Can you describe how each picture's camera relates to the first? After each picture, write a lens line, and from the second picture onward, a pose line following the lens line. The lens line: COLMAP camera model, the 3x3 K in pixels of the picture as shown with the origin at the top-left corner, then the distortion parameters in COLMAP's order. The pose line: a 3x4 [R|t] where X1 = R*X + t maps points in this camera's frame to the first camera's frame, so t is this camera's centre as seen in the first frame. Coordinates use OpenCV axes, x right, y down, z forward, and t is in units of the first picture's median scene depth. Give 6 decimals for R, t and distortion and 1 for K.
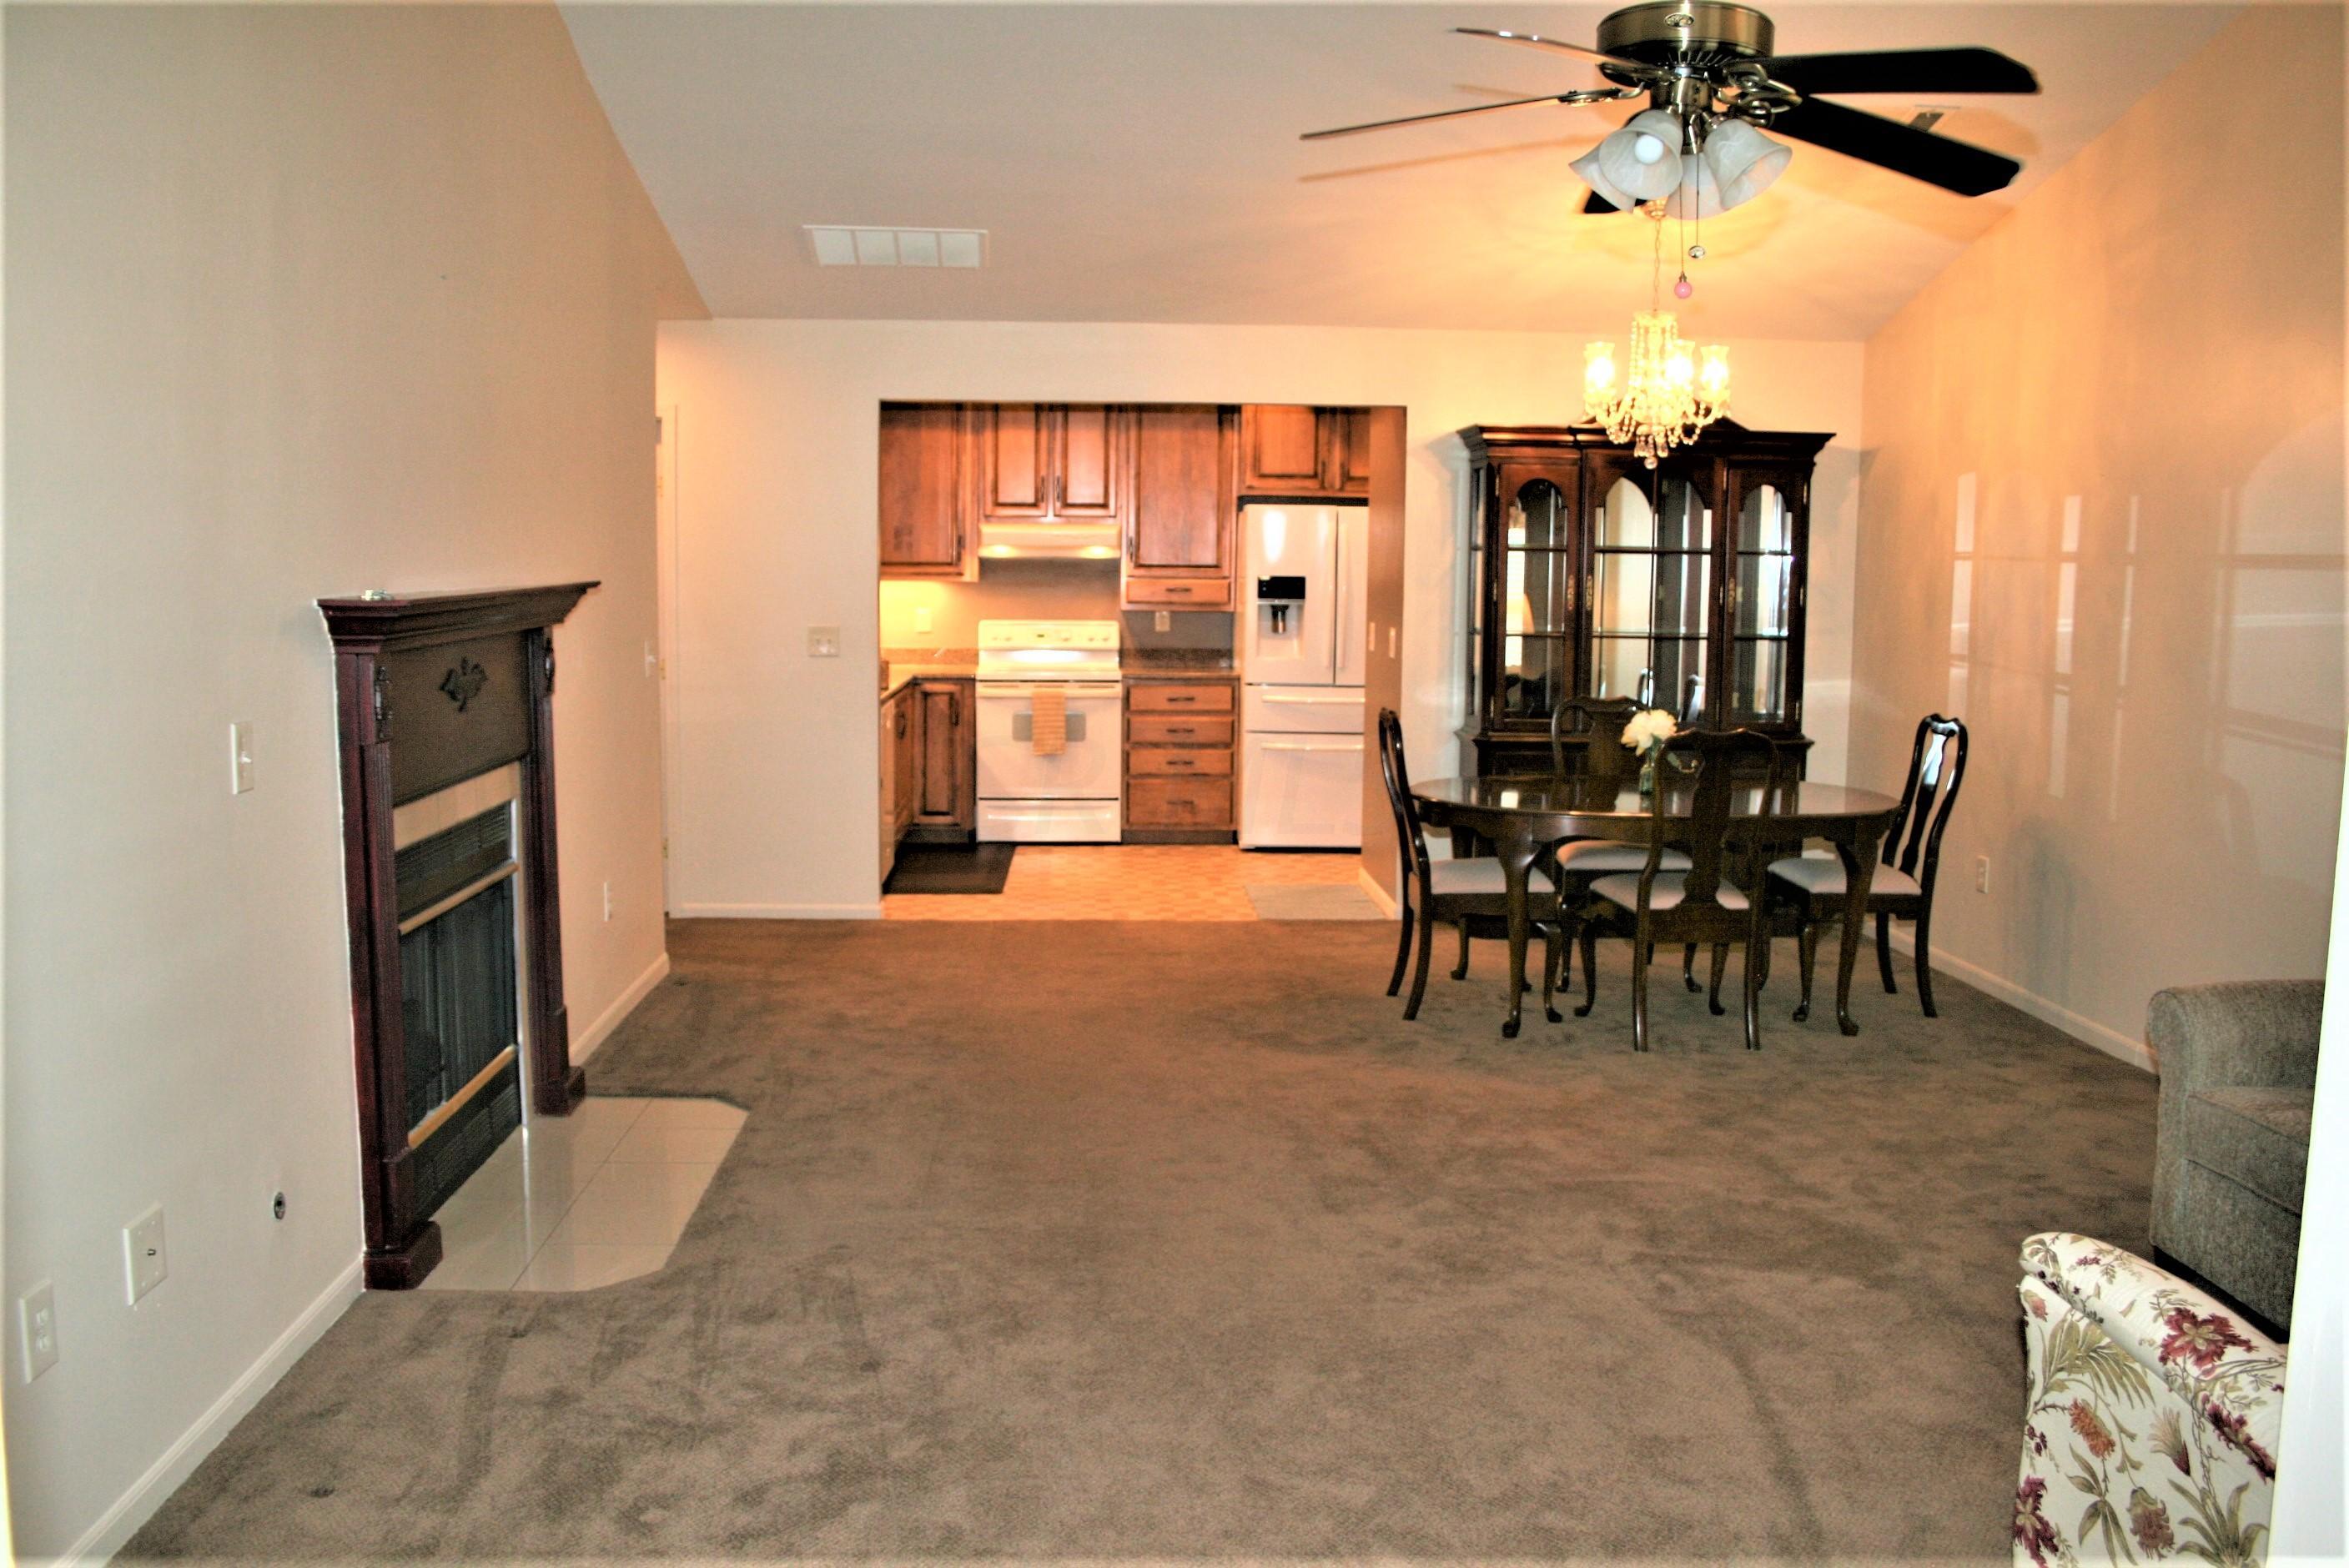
lens RADIAL K [[1983.7, 0, 1148.9], [0, 1983.7, 781.6], [0, 0, 1]] dist [-0.153246, 0.124411]
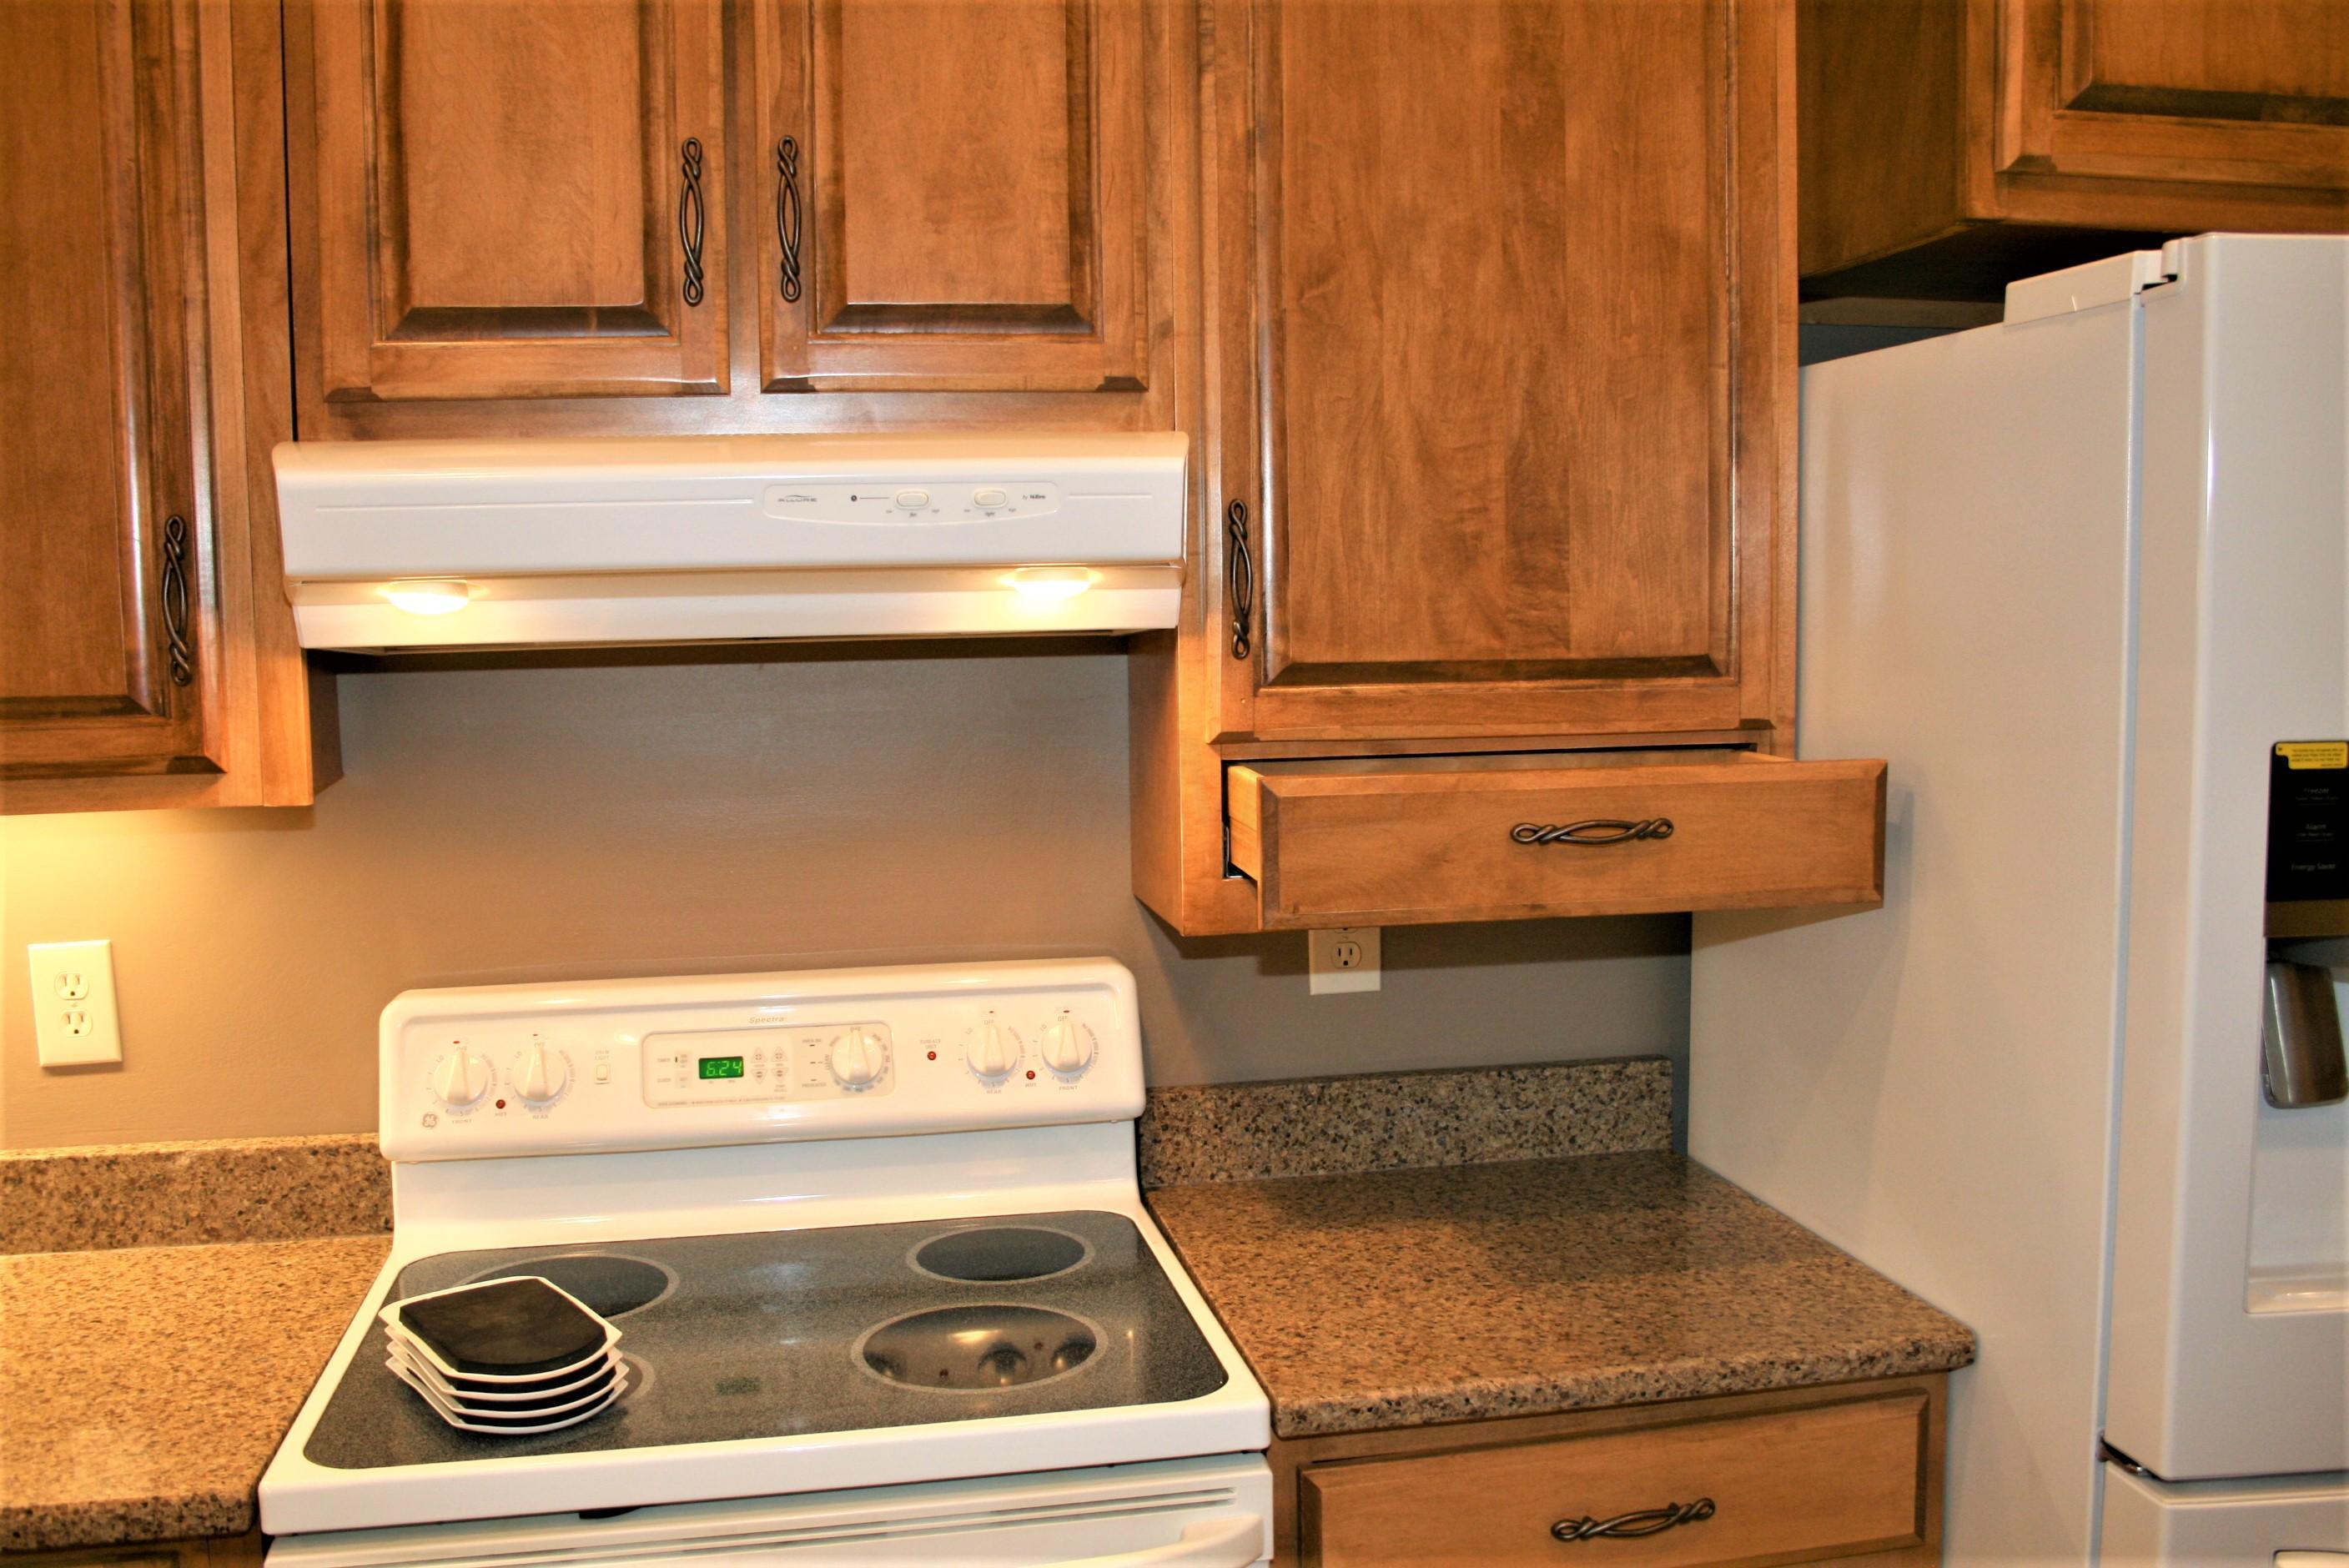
lens RADIAL K [[2049.0, 0, 1153.5], [0, 2049.0, 788.9], [0, 0, 1]] dist [-0.147016, 0.125007]
pose [[0.989380, -0.039778, 0.139804, -0.041648], [0.042556, 0.998951, -0.016937, -0.098254], [-0.138984, 0.022706, 0.990034, 0.840508]]
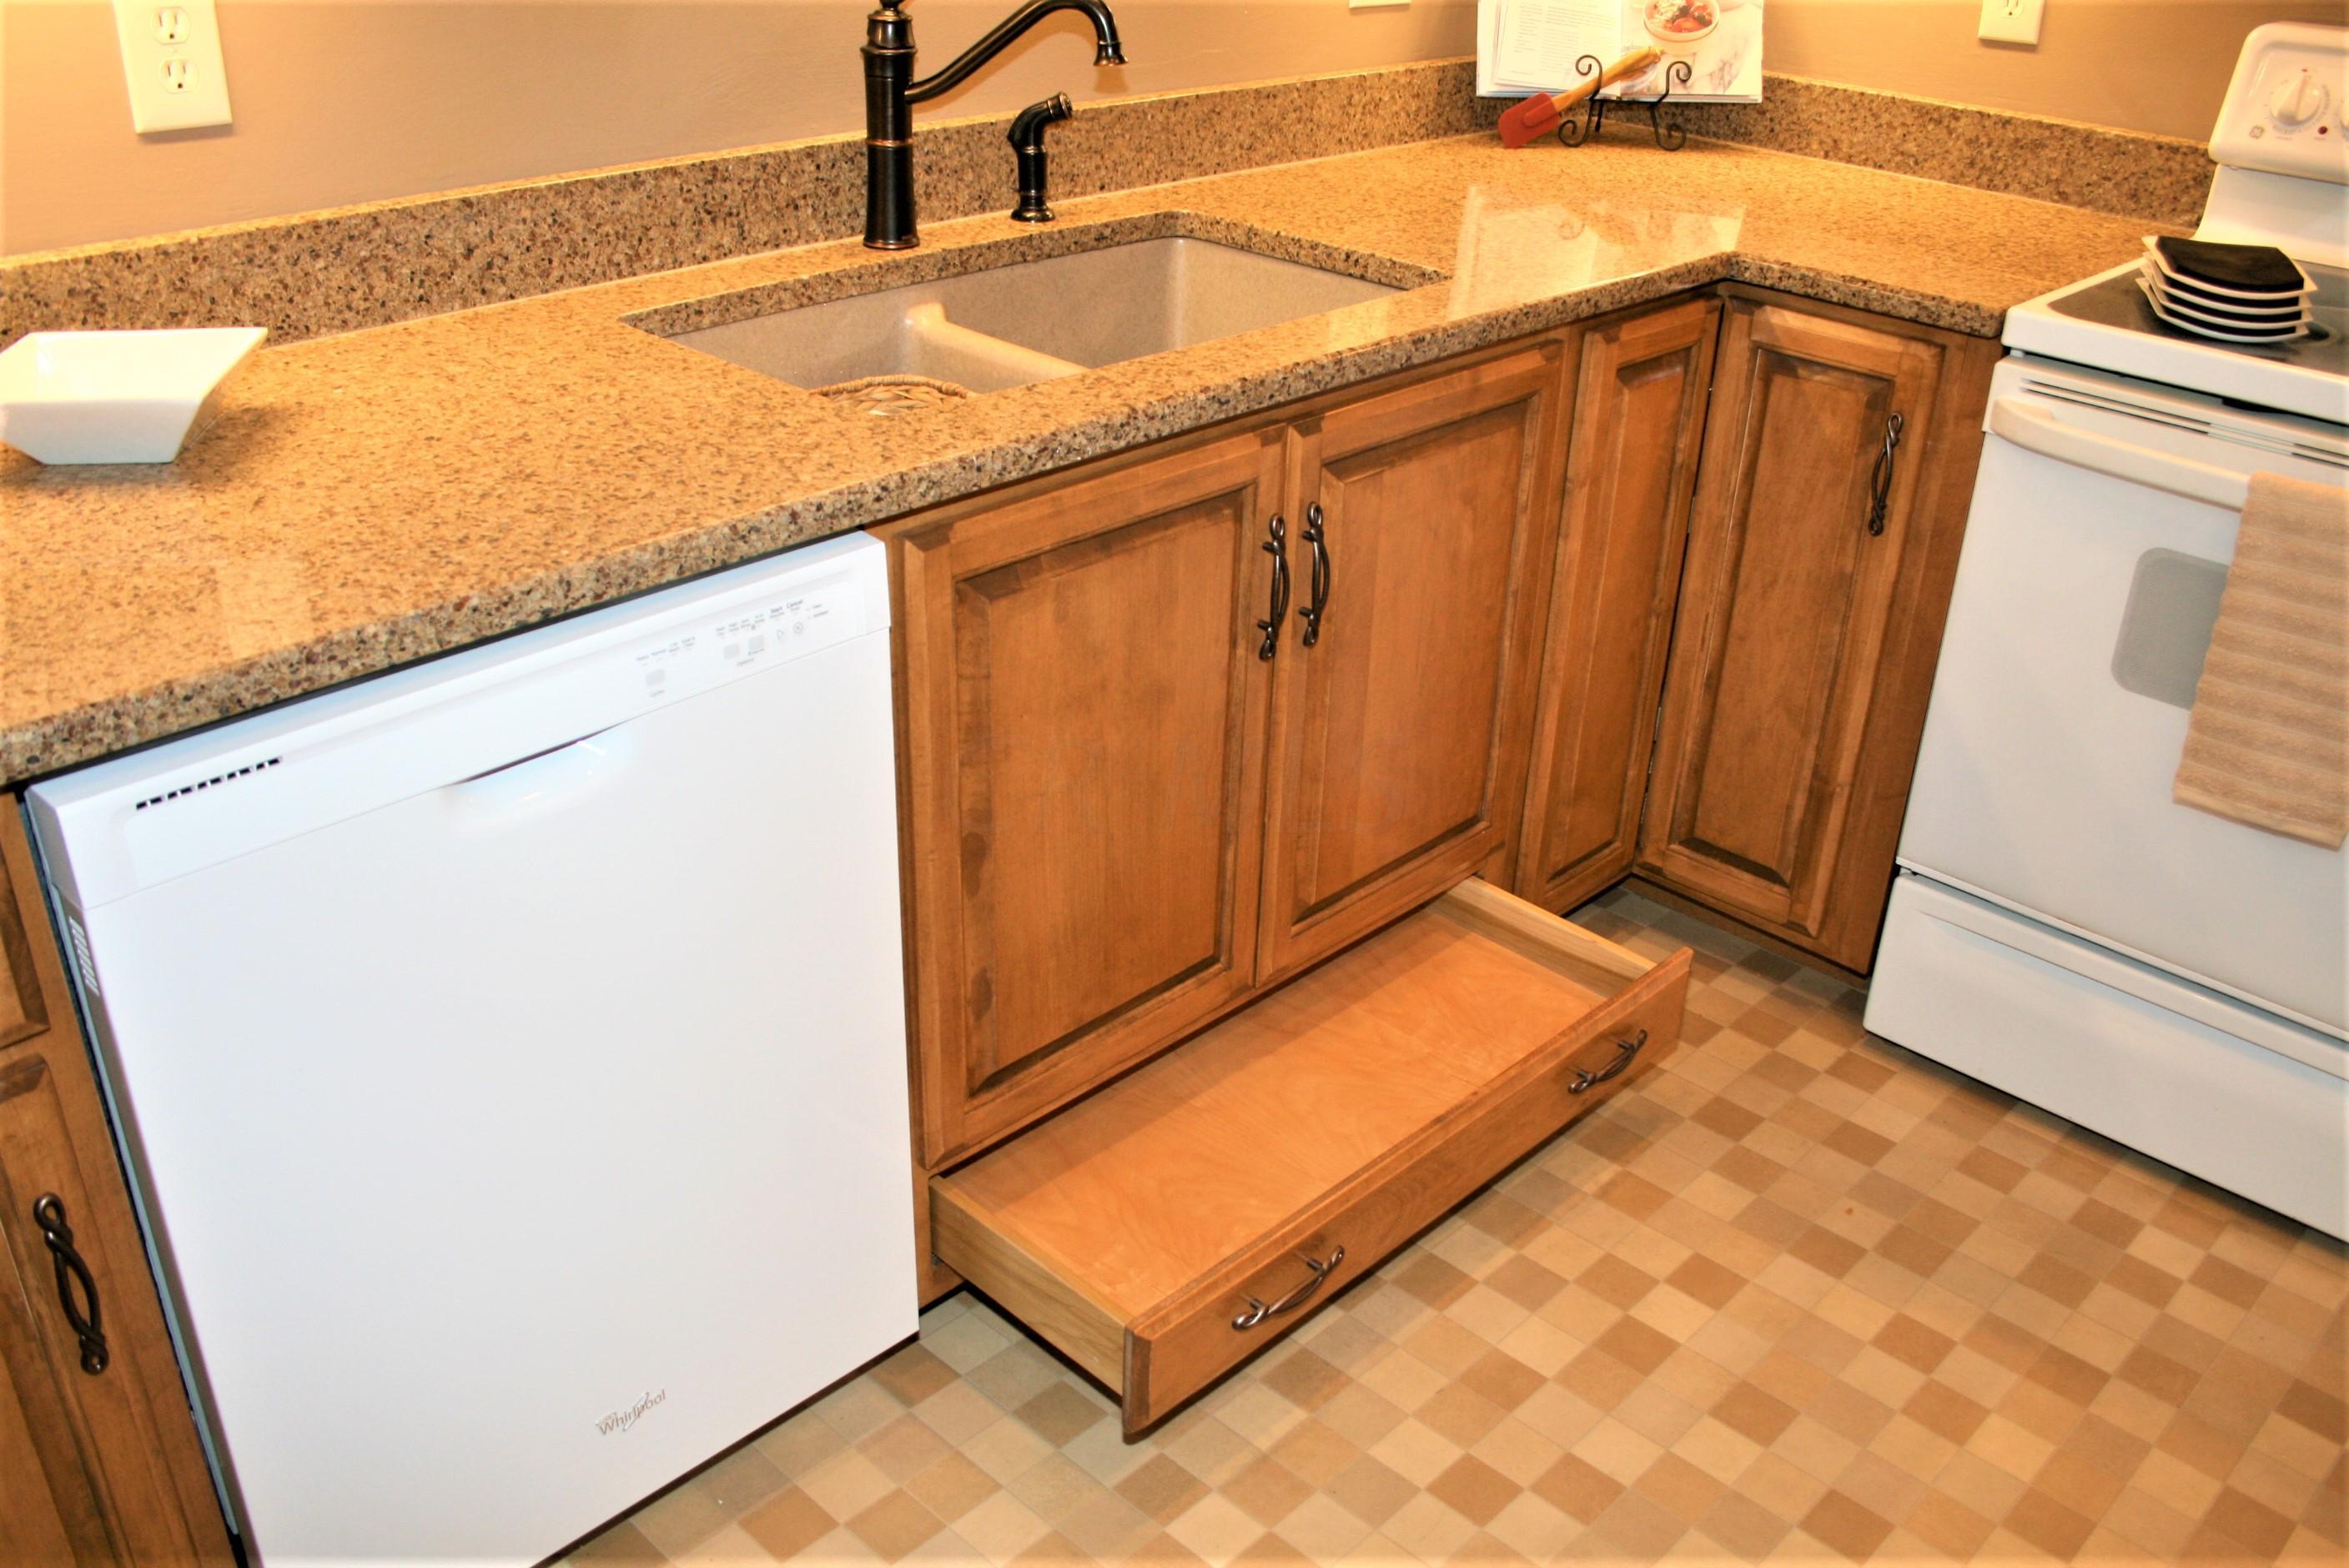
lens RADIAL K [[2049.0, 0, 1153.5], [0, 2049.0, 788.9], [0, 0, 1]] dist [-0.147016, 0.125007]
pose [[0.687518, 0.346446, -0.638196, -0.002490], [-0.102638, 0.916394, 0.386895, -0.078253], [0.718877, -0.200495, 0.665596, 0.786938]]
